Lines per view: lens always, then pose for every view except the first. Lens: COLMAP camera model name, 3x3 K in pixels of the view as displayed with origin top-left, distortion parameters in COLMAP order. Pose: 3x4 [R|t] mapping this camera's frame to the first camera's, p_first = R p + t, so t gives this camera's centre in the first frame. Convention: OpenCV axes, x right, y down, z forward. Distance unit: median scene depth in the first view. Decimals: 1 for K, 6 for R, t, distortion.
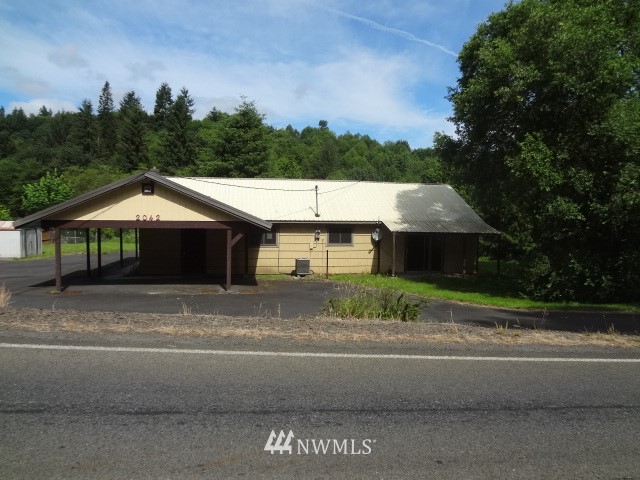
lens RADIAL K [[476.0, 0, 320.0], [0, 476.0, 240.4], [0, 0, 1]] dist [0.000230, 0.000184]
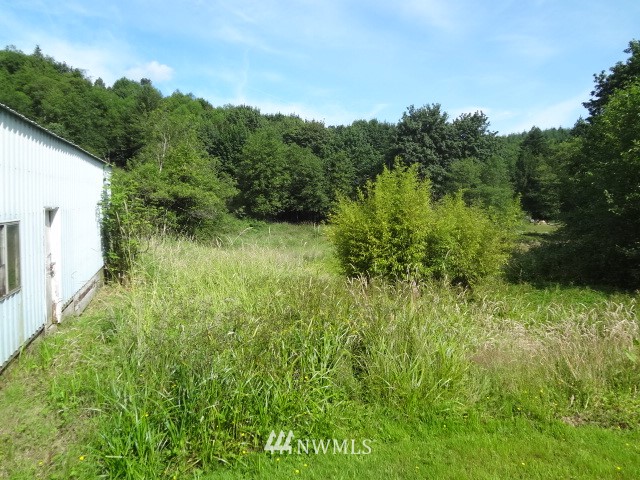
lens RADIAL K [[475.7, 0, 318.3], [0, 475.7, 239.4], [0, 0, 1]] dist [-0.042219, -0.001241]
pose [[0.941387, -0.006722, 0.337262, 0.015324], [-0.001257, 0.999725, 0.023436, 0.001957], [-0.337327, -0.022486, 0.941119, 0.211525]]
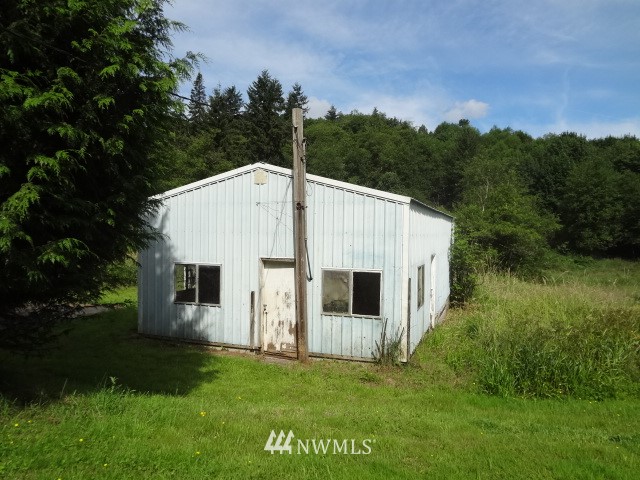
lens RADIAL K [[475.7, 0, 318.6], [0, 475.7, 241.6], [0, 0, 1]] dist [-0.042219, -0.001241]
pose [[0.955615, 0.005017, -0.294576, 0.011707], [-0.016564, 0.999188, -0.036715, 0.001099], [0.294153, 0.039965, 0.954922, 0.190414]]
